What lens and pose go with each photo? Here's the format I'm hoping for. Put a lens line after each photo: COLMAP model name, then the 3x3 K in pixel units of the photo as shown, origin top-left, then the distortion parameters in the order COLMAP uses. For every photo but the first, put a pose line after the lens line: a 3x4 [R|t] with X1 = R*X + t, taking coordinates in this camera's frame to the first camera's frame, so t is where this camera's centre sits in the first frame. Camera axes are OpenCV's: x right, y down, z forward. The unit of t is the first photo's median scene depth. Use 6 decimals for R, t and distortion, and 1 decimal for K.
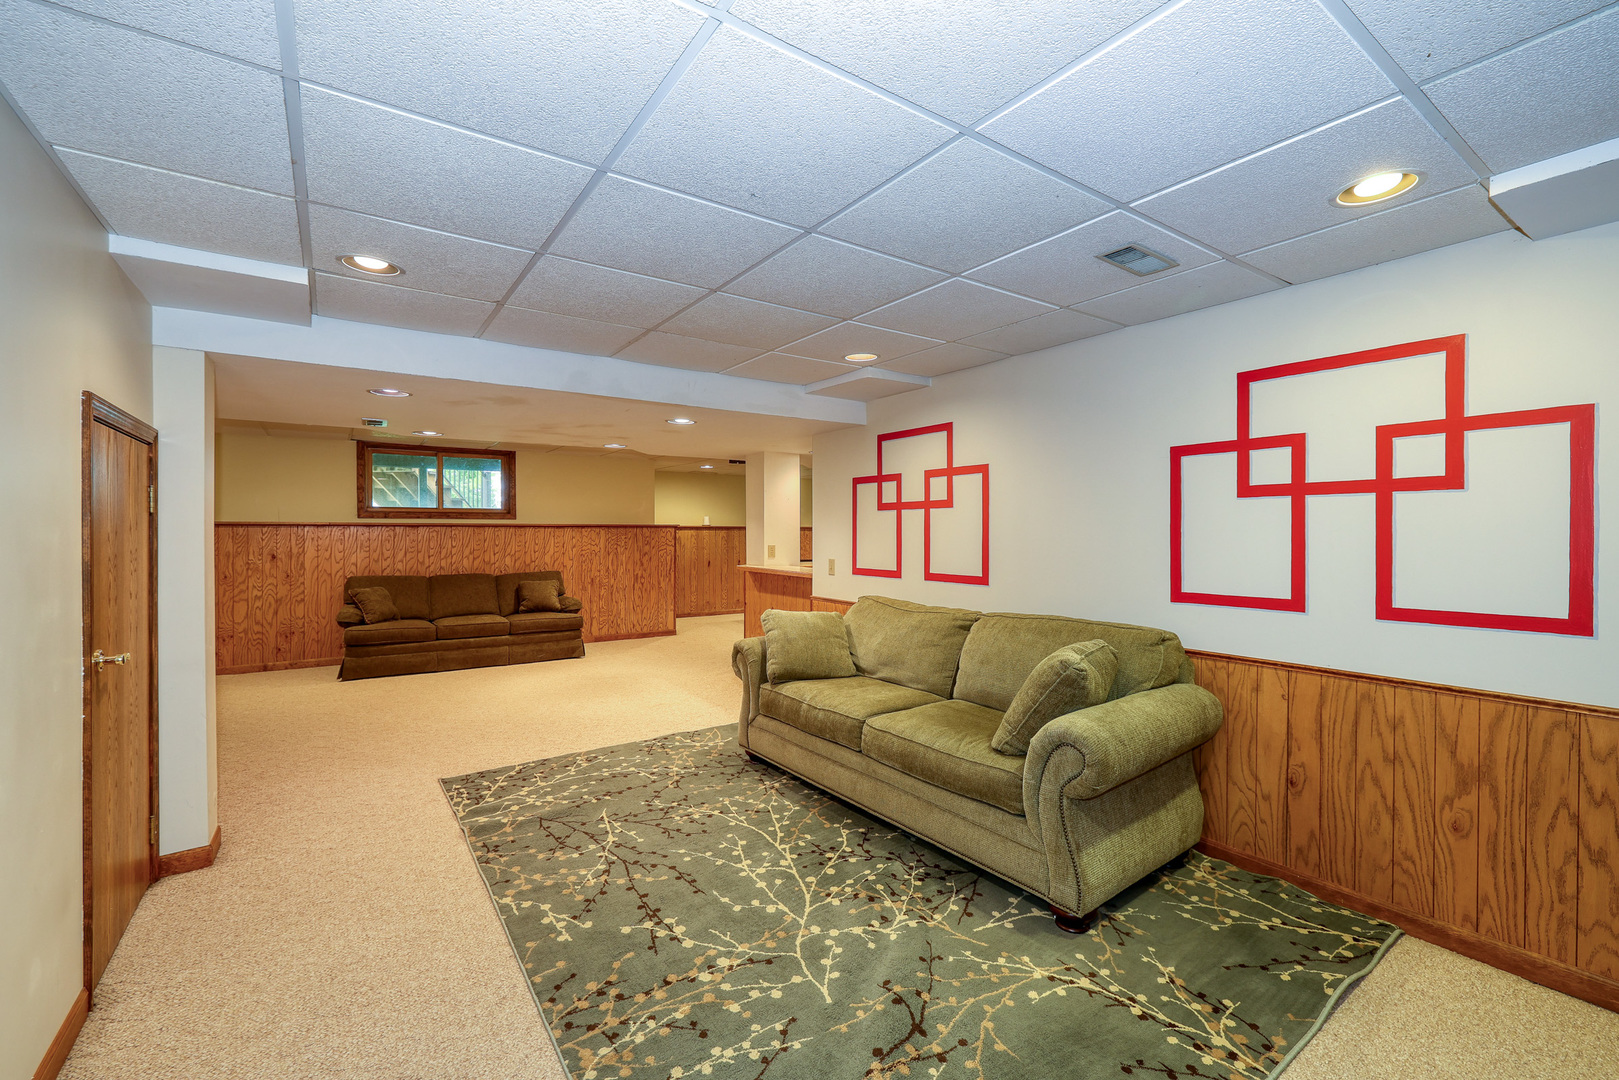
lens RADIAL K [[686.2, 0, 812.1], [0, 686.2, 533.8], [0, 0, 1]] dist [0.000787, -0.001886]
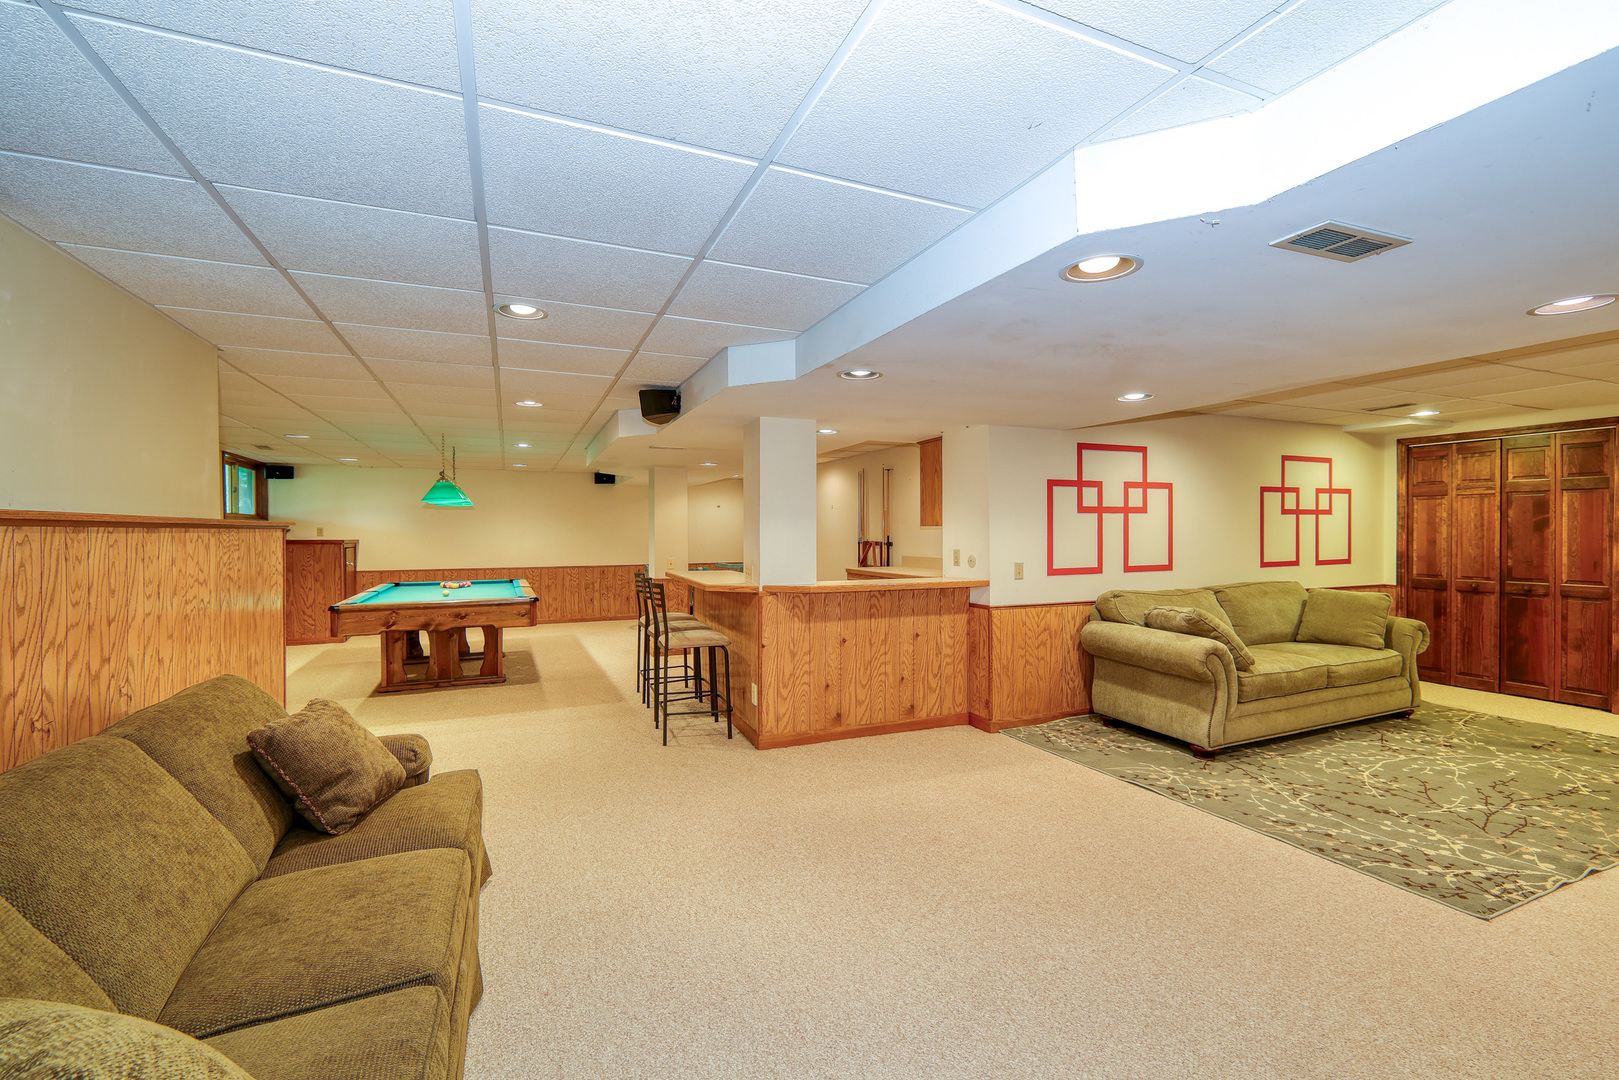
lens RADIAL K [[686.2, 0, 807.7], [0, 686.2, 536.8], [0, 0, 1]] dist [0.000787, -0.001886]
pose [[0.210201, 0.000516, 0.977658, -1.237690], [0.015140, 0.999878, -0.003783, 0.000907], [-0.977541, 0.015597, 0.210167, 1.413396]]
